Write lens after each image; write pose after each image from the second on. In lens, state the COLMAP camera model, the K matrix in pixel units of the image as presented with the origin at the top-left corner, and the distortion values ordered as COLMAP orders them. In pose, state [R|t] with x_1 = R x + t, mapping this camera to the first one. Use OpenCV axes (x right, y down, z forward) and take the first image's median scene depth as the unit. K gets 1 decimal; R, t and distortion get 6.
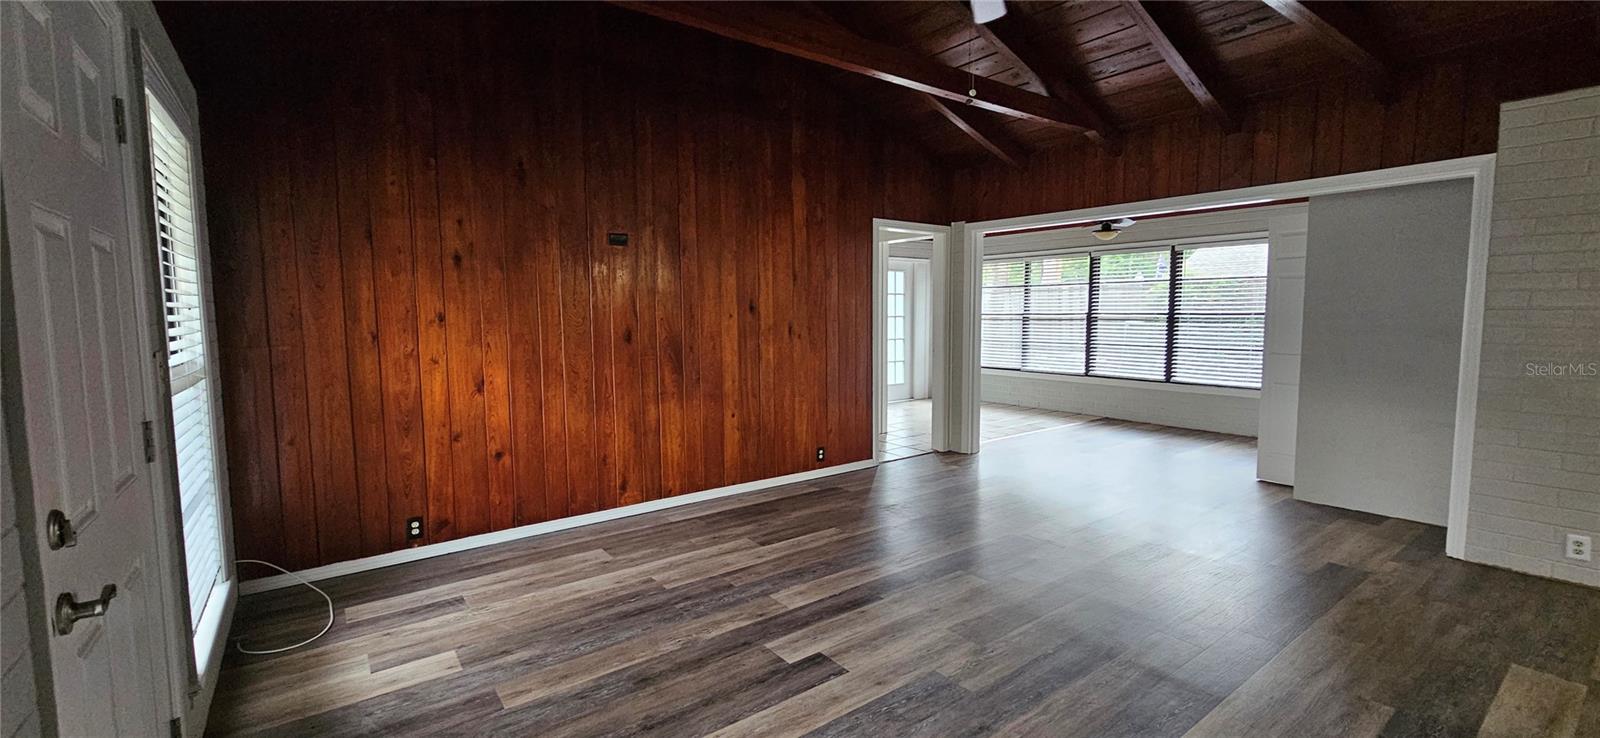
lens RADIAL K [[656.9, 0, 801.9], [0, 656.9, 367.4], [0, 0, 1]] dist [-0.001223, 0.002658]
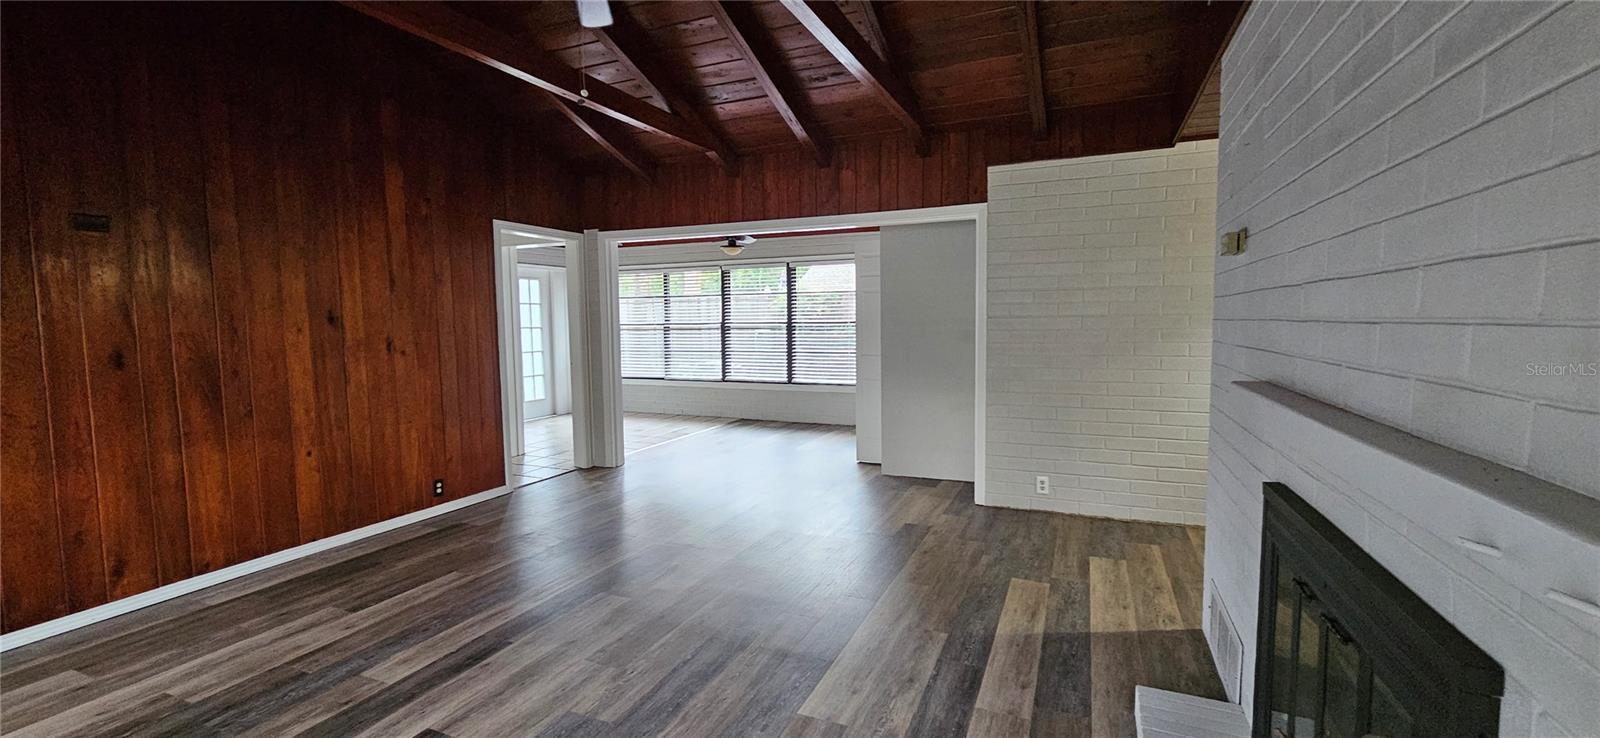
lens RADIAL K [[656.9, 0, 798.2], [0, 656.9, 366.4], [0, 0, 1]] dist [-0.001223, 0.002658]
pose [[0.869959, -0.040167, 0.491486, 0.029730], [0.048519, 0.998813, -0.004253, -0.001153], [-0.490732, 0.027546, 0.870875, 0.016217]]
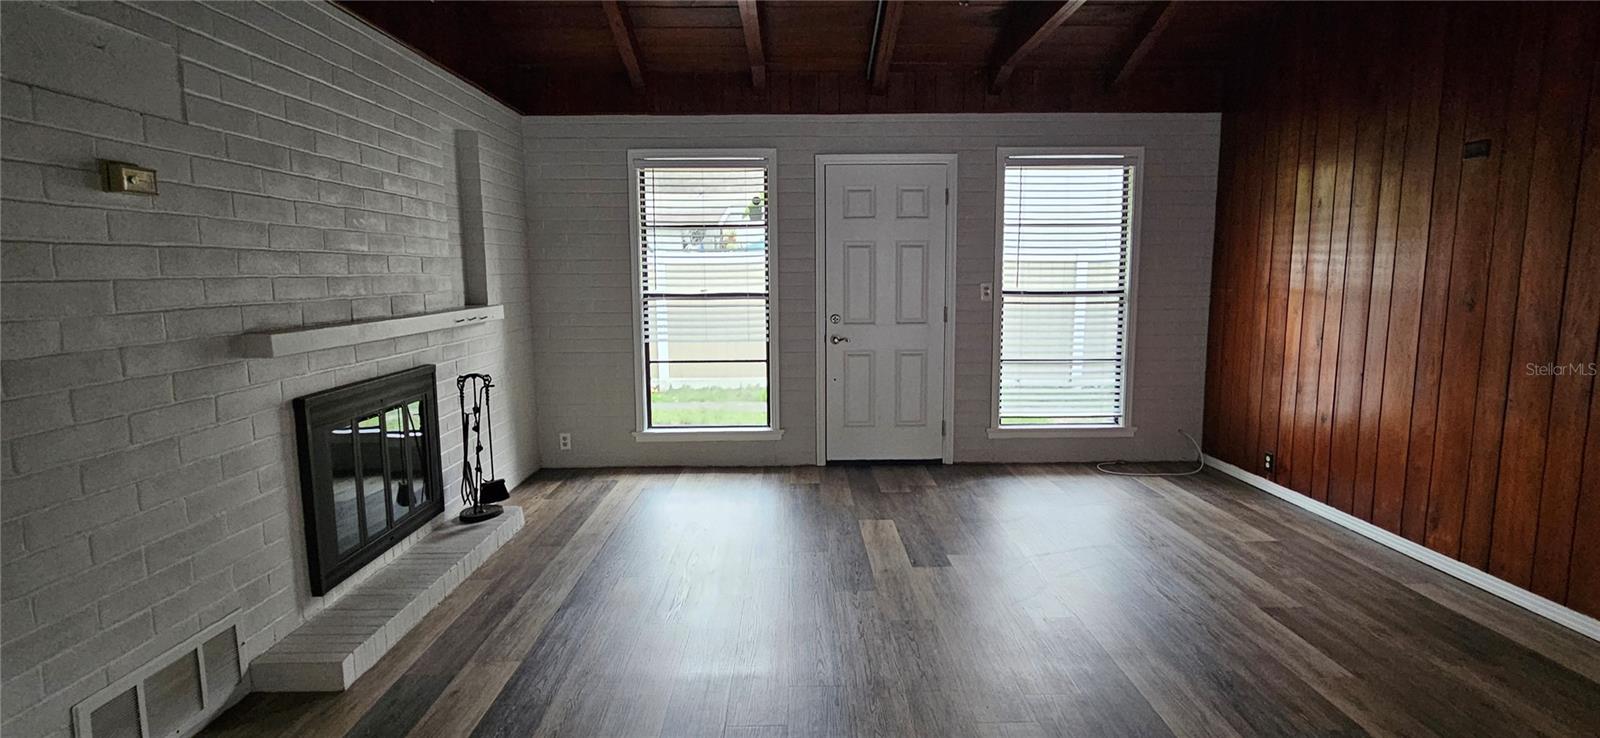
lens RADIAL K [[764.3, 0, 805.3], [0, 764.3, 362.7], [0, 0, 1]] dist [-0.009189, 0.002930]
pose [[-0.585358, 0.106302, -0.803776, 0.807881], [-0.057066, 0.983507, 0.171630, -0.085684], [0.808764, 0.146334, -0.569637, 1.004911]]
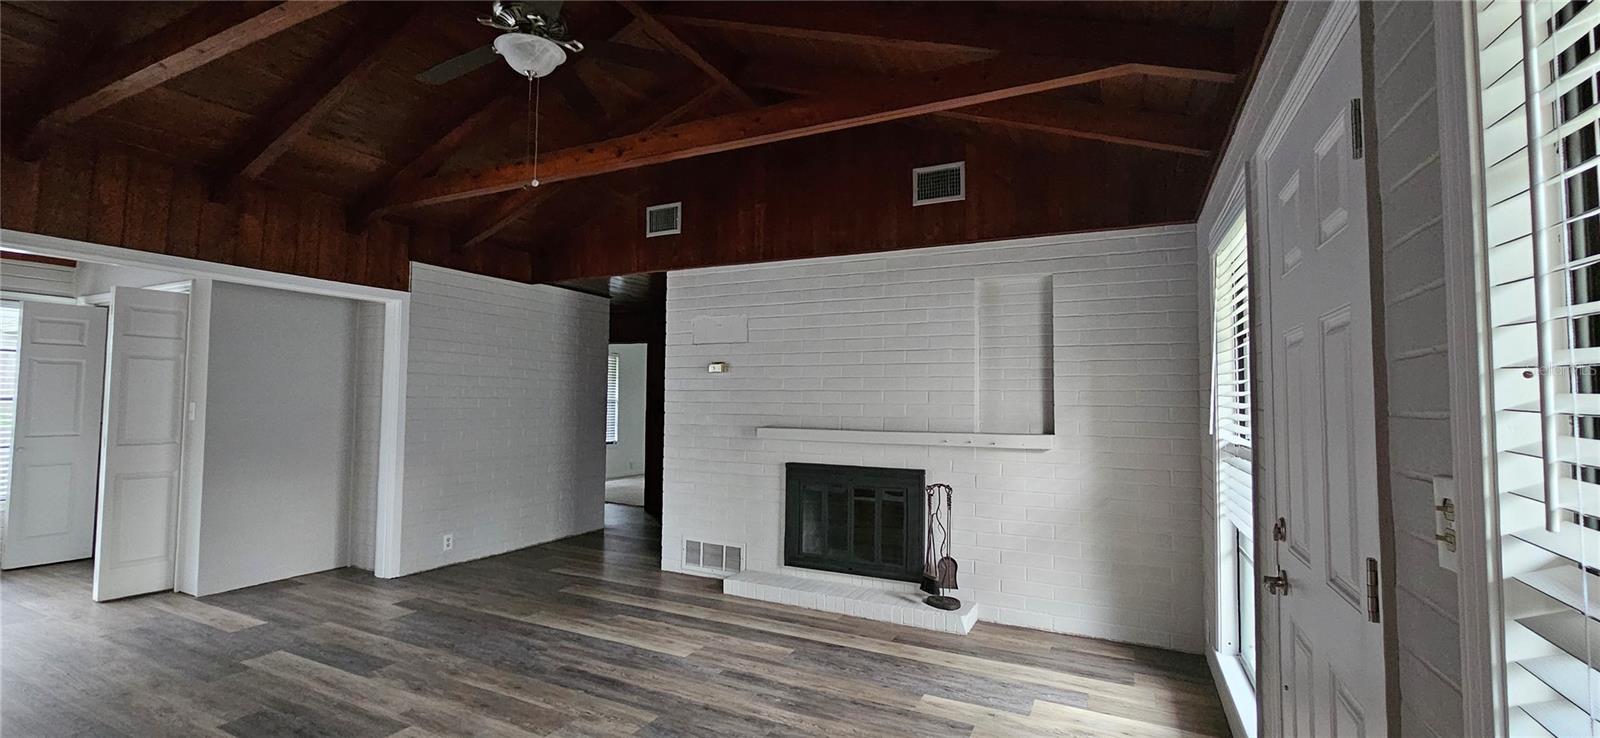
lens RADIAL K [[656.9, 0, 797.9], [0, 656.9, 368.9], [0, 0, 1]] dist [-0.001223, 0.002658]
pose [[-0.451907, 0.044931, 0.890933, -0.567140], [0.067024, 0.997618, -0.016315, -0.059665], [-0.889544, 0.052340, -0.453842, 0.769527]]
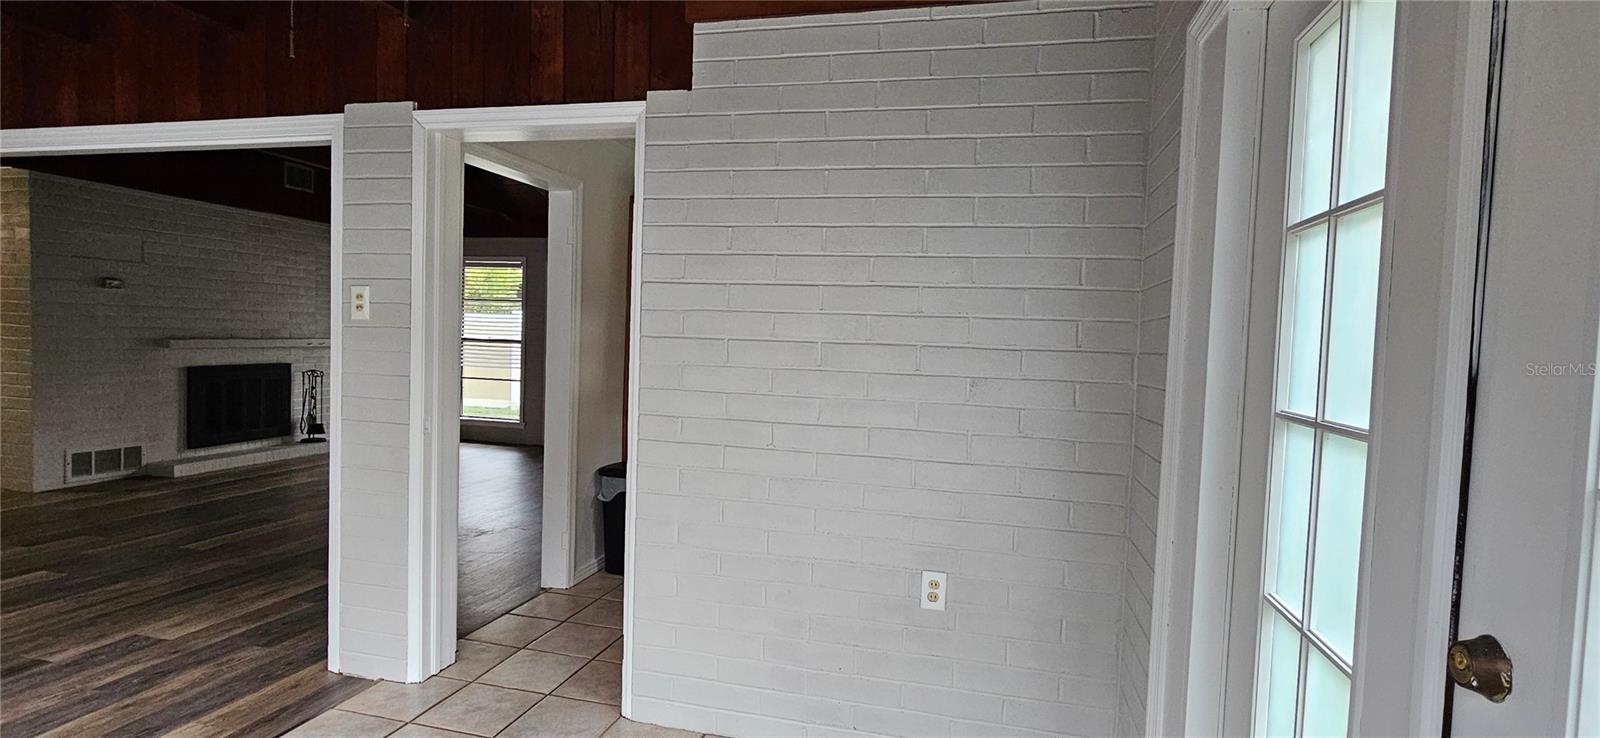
lens RADIAL K [[764.3, 0, 807.2], [0, 764.3, 366.5], [0, 0, 1]] dist [-0.009189, 0.002930]
pose [[-0.768576, 0.006796, -0.639722, 0.550698], [-0.085288, 0.989930, 0.112984, -0.222491], [0.634048, 0.141397, -0.760257, 2.434490]]
